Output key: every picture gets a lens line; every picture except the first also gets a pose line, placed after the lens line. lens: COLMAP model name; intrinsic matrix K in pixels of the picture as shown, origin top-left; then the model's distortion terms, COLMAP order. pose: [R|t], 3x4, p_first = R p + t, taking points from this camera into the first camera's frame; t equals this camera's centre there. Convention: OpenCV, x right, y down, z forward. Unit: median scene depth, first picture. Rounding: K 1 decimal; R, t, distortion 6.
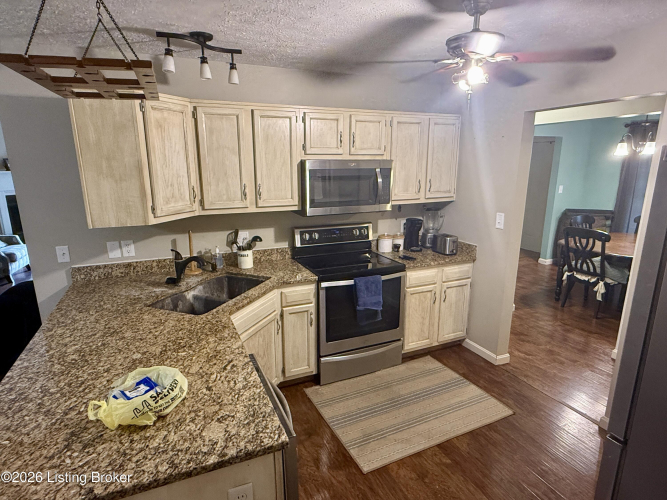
lens RADIAL K [[380.6, 0, 332.7], [0, 380.6, 250.0], [0, 0, 1]] dist [-0.006419, 0.000497]
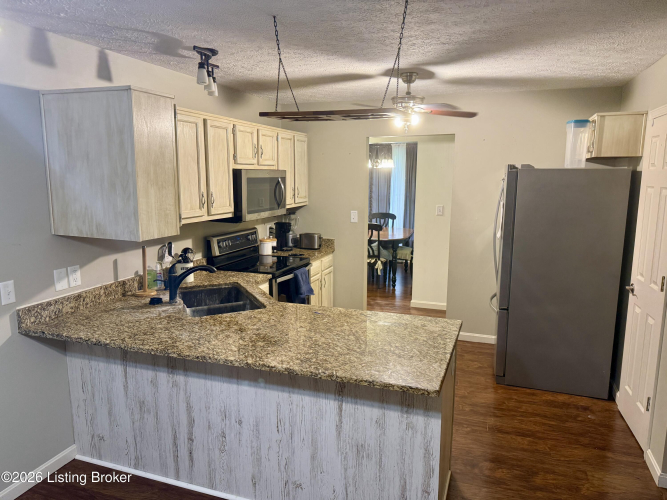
lens RADIAL K [[468.7, 0, 333.2], [0, 468.7, 249.5], [0, 0, 1]] dist [0.063444, -0.081951]
pose [[0.689896, -0.110268, 0.715461, -0.869984], [0.158234, 0.987402, -0.000400, 0.027060], [-0.706403, 0.113486, 0.698653, -0.077603]]
